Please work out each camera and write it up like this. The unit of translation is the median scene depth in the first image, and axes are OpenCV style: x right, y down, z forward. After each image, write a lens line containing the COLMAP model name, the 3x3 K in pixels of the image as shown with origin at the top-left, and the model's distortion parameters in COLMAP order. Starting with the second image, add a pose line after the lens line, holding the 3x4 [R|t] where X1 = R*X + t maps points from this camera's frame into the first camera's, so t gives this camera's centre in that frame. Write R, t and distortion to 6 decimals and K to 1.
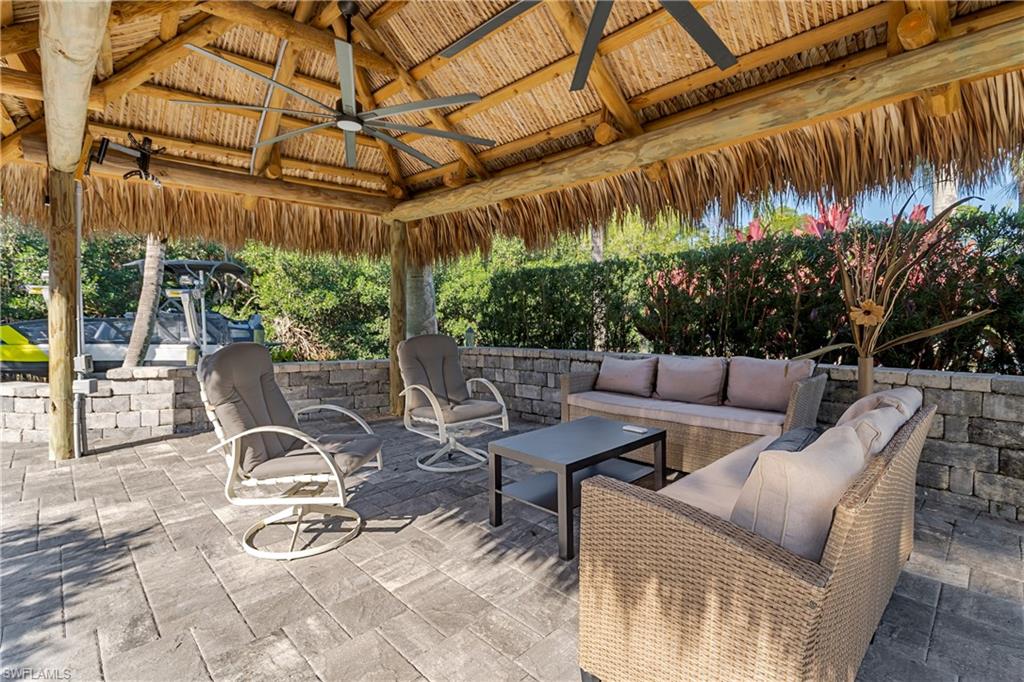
lens RADIAL K [[473.0, 0, 521.5], [0, 473.0, 313.3], [0, 0, 1]] dist [0.001010, -0.000170]
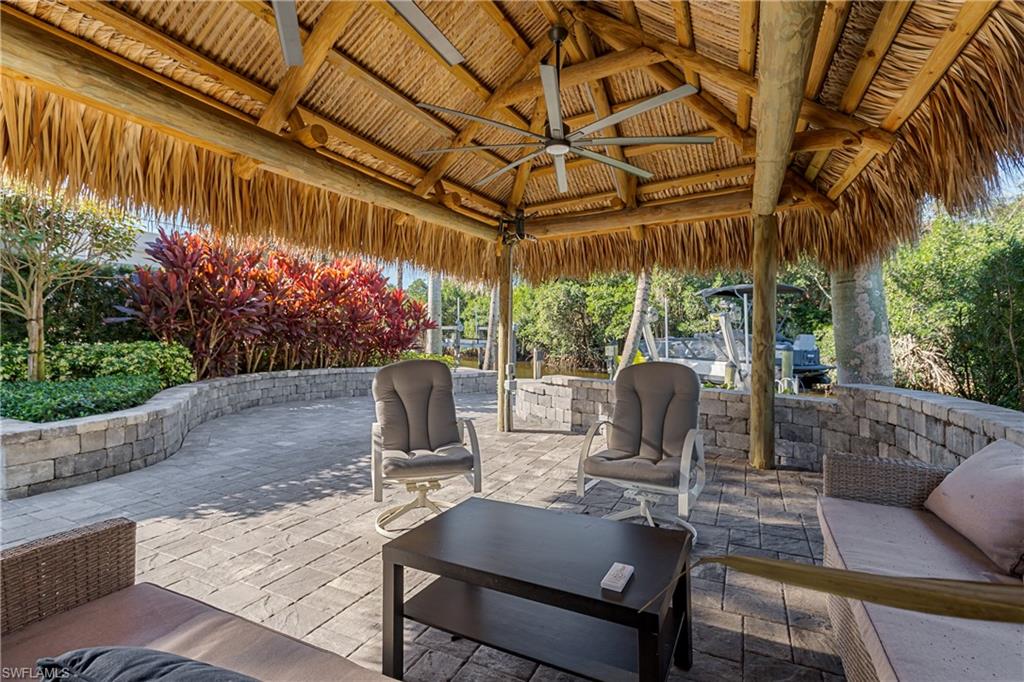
lens RADIAL K [[473.0, 0, 521.5], [0, 473.0, 313.3], [0, 0, 1]] dist [0.001010, -0.000170]
pose [[0.327275, -0.045287, -0.943843, 0.413128], [0.006112, 0.998931, -0.045811, -0.001478], [0.944910, 0.009224, 0.327202, 0.453441]]
